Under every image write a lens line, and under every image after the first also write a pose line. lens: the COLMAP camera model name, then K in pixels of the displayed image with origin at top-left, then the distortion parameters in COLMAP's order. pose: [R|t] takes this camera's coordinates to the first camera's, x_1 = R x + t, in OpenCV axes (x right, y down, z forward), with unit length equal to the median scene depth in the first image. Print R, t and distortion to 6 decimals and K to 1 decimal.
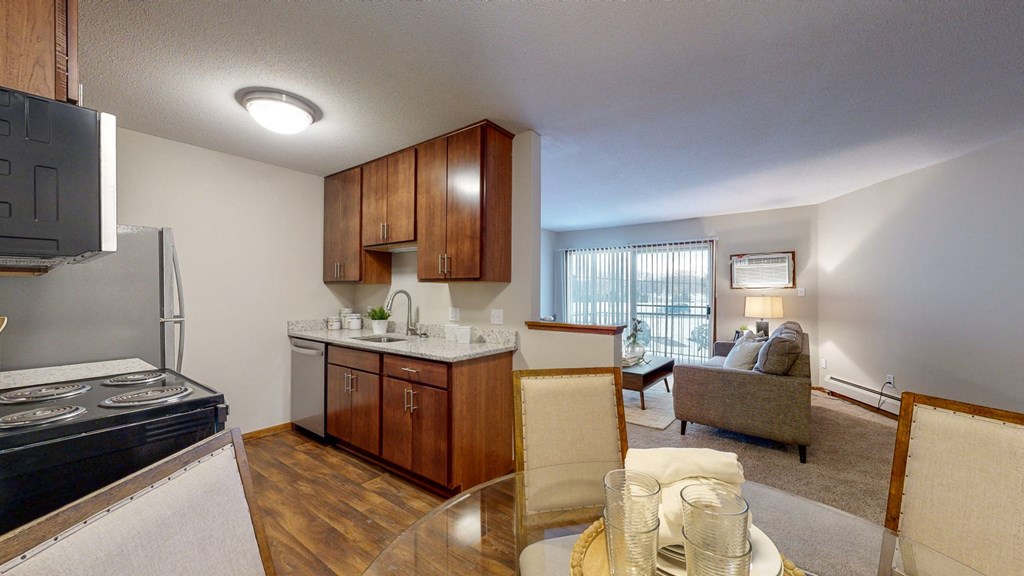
lens RADIAL K [[369.6, 0, 514.5], [0, 369.6, 290.4], [0, 0, 1]] dist [0.001509, 0.000152]
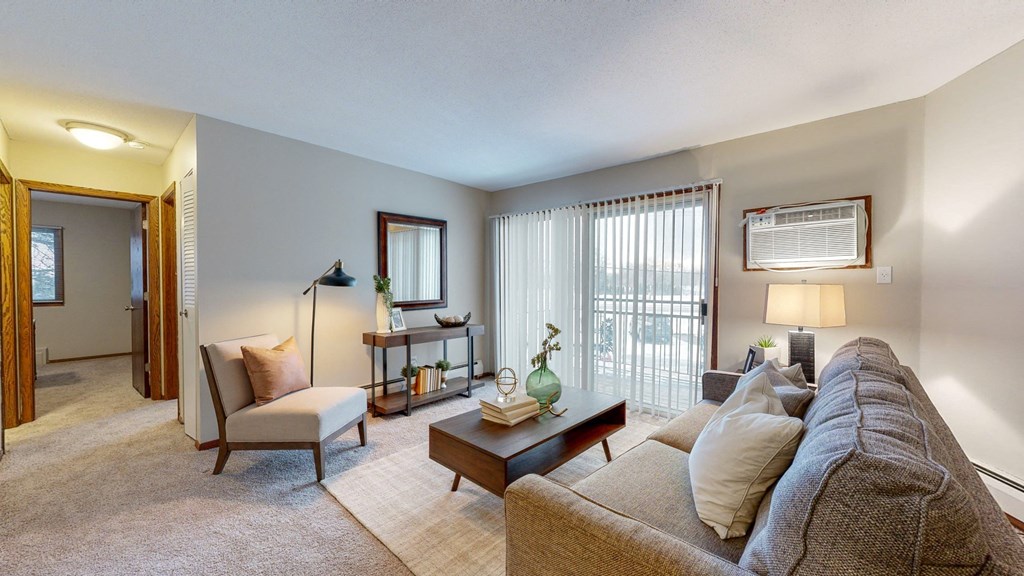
lens RADIAL K [[369.6, 0, 514.2], [0, 369.6, 288.1], [0, 0, 1]] dist [0.001509, 0.000152]
pose [[0.997230, 0.004353, -0.074252, 0.290729], [-0.003122, 0.999856, 0.016685, 0.014112], [0.074314, -0.016407, 0.997100, 0.430818]]
